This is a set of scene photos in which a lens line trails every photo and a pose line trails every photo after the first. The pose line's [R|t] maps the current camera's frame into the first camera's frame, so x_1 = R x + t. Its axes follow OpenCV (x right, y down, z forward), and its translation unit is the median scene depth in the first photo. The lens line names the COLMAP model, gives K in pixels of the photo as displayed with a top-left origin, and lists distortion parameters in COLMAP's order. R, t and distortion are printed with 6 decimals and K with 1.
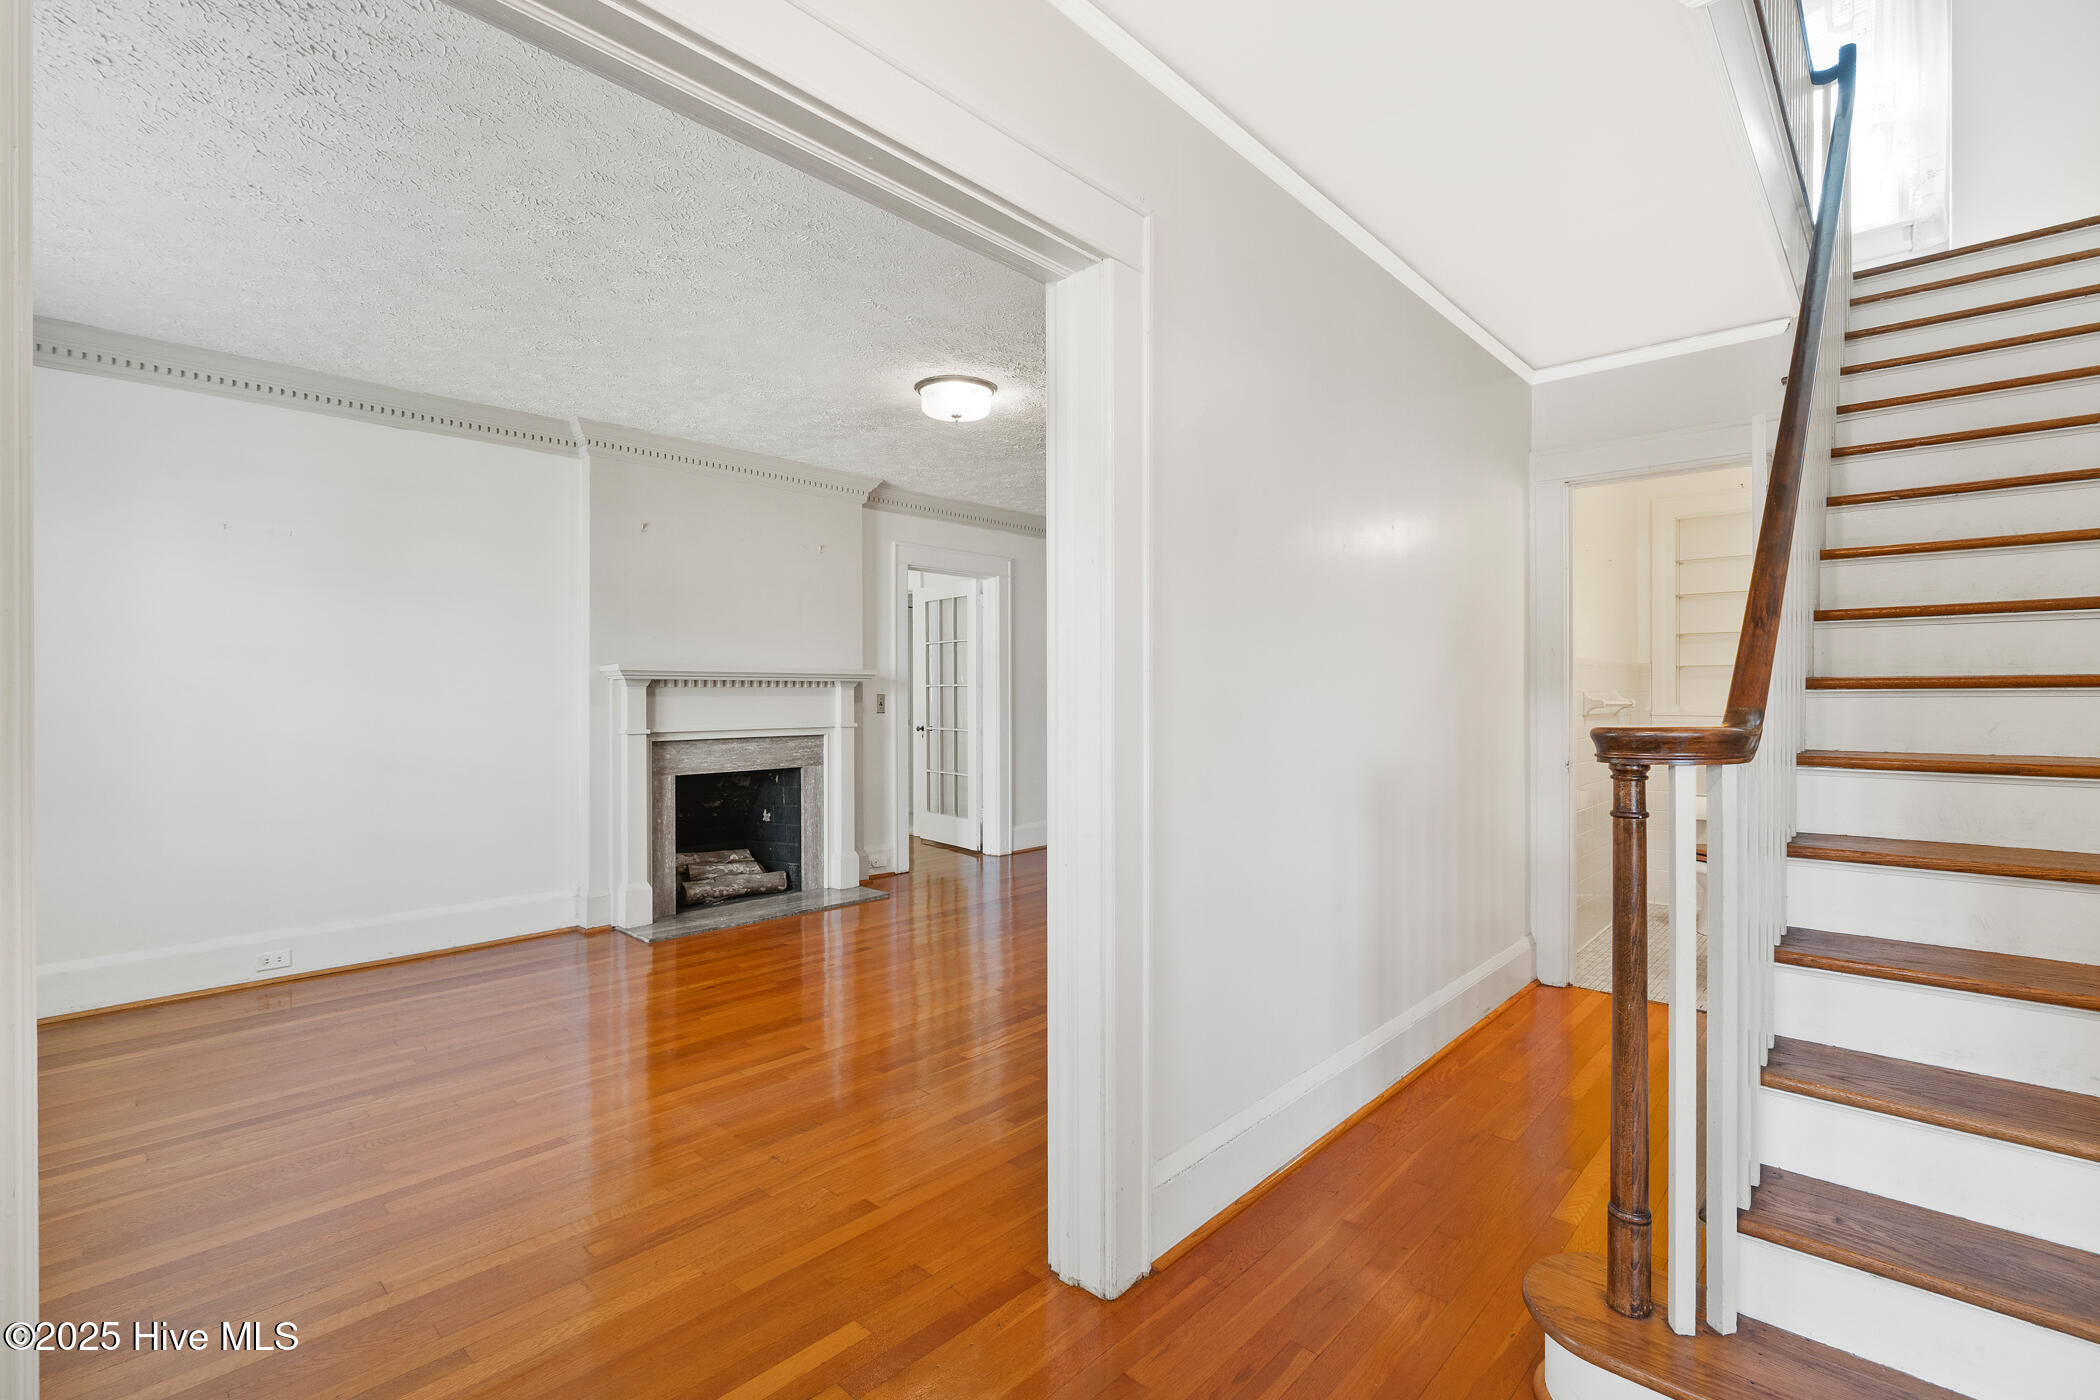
lens RADIAL K [[952.7, 0, 1043.8], [0, 952.7, 703.4], [0, 0, 1]] dist [-0.000949, 0.000879]
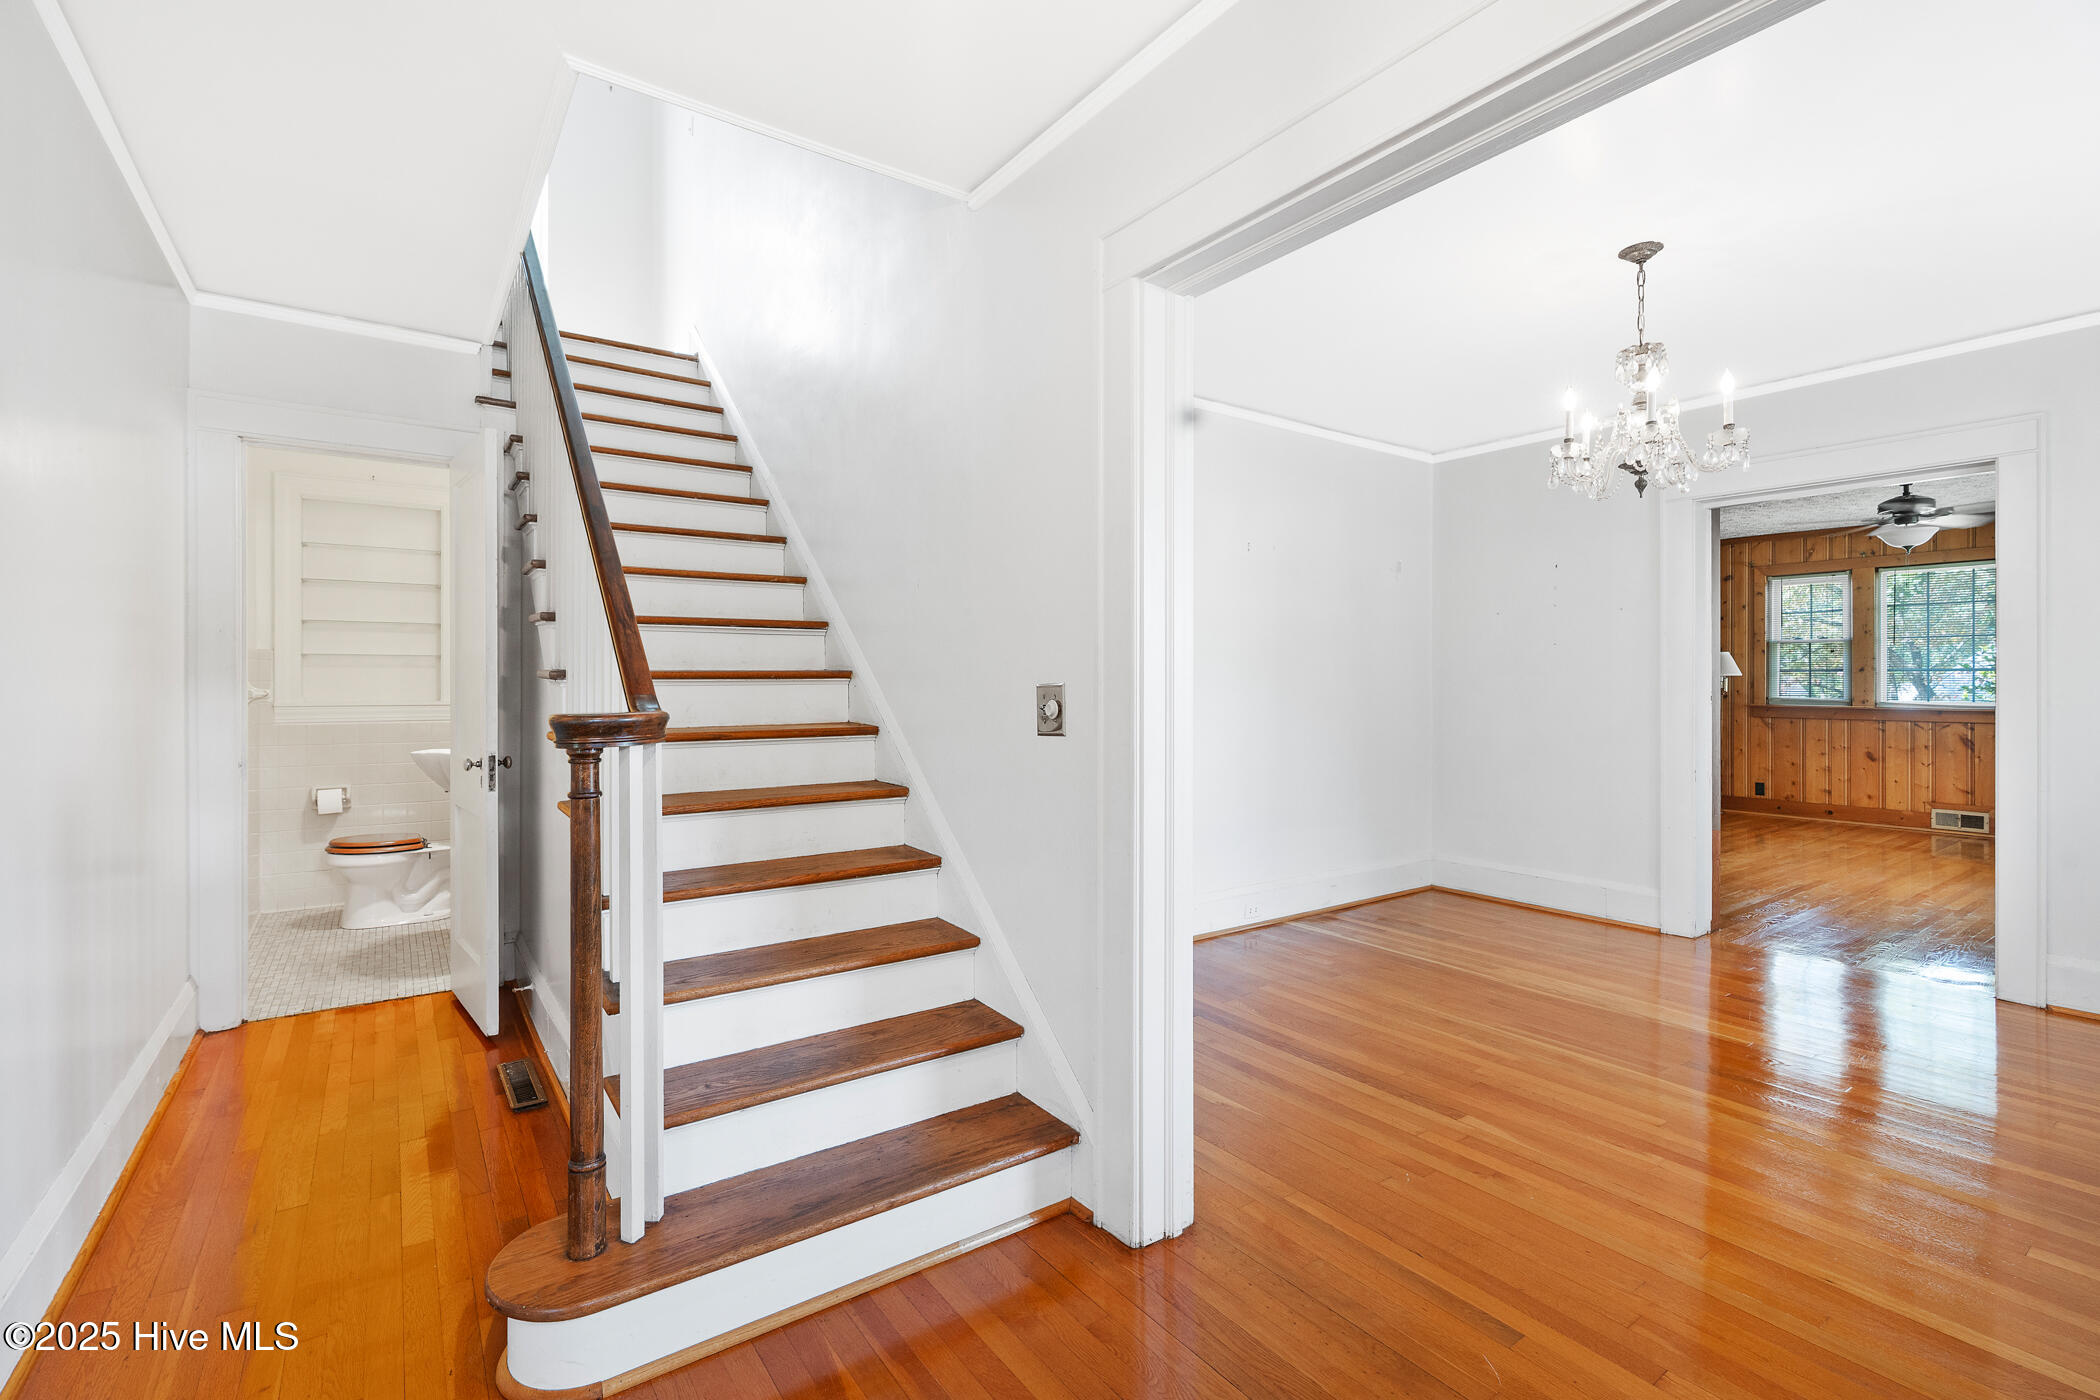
lens RADIAL K [[952.7, 0, 1058.3], [0, 952.7, 689.7], [0, 0, 1]] dist [-0.000949, 0.000879]
pose [[0.198932, -0.006545, 0.979991, -0.338111], [0.008989, 0.999948, 0.004853, -0.003401], [-0.979972, 0.007844, 0.198981, 0.258097]]
